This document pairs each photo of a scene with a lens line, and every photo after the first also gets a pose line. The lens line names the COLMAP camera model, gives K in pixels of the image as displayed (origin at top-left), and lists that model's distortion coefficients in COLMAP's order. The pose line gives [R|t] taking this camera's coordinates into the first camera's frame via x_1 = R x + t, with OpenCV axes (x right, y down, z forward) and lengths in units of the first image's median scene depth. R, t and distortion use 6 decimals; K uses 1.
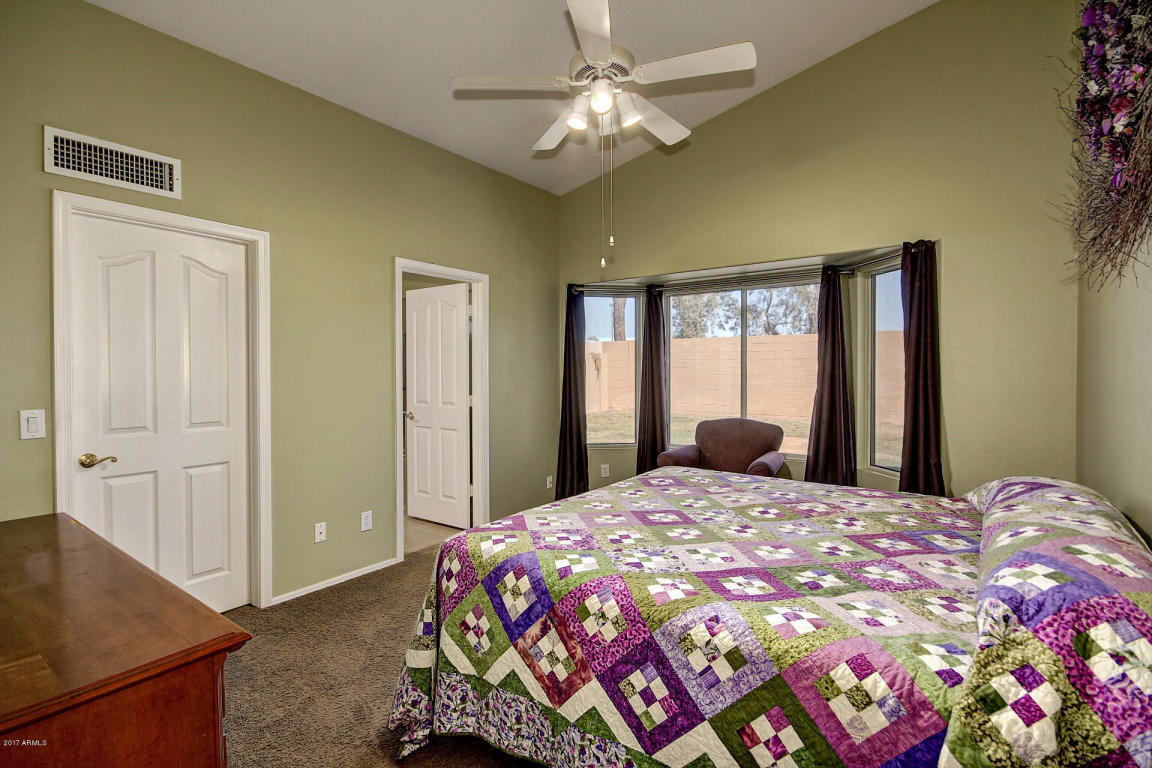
lens RADIAL K [[530.7, 0, 569.0], [0, 530.7, 377.2], [0, 0, 1]] dist [0.016846, -0.016187]
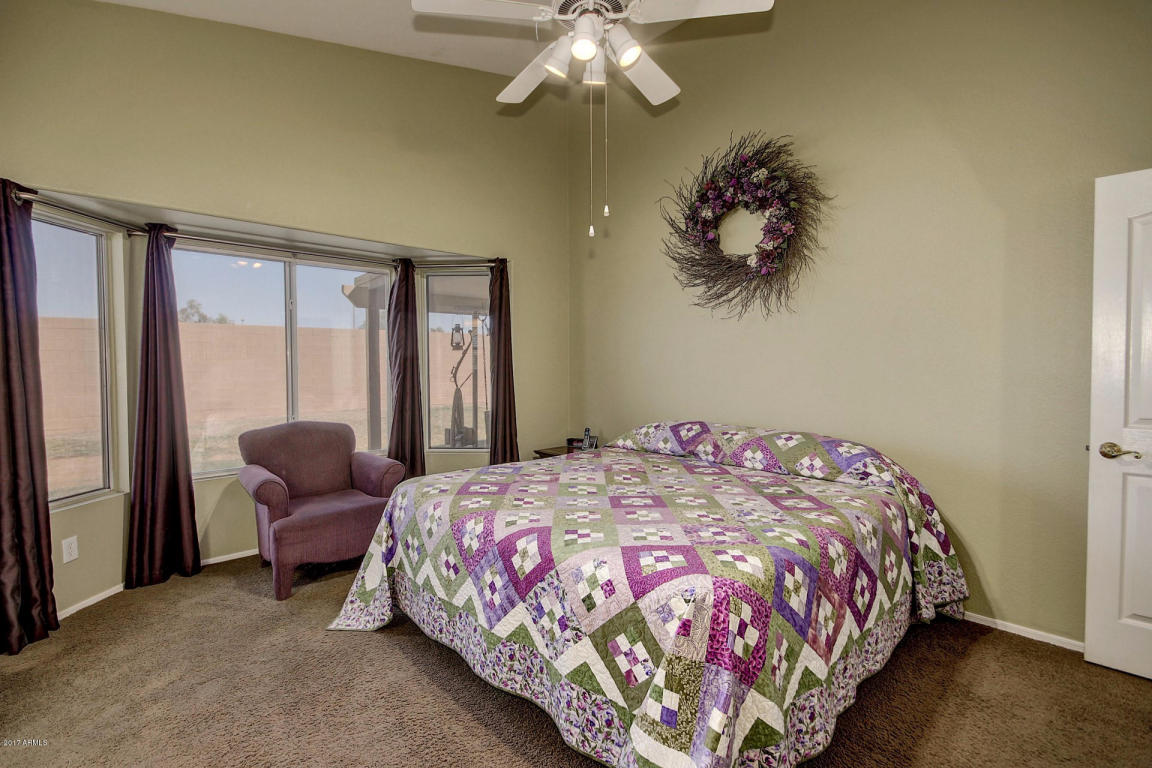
lens RADIAL K [[530.7, 0, 569.0], [0, 530.7, 377.2], [0, 0, 1]] dist [0.016846, -0.016187]
pose [[0.183713, -0.023977, 0.982687, -0.878743], [0.016285, 0.999640, 0.021346, 0.001715], [-0.982845, 0.012081, 0.184038, 0.974614]]
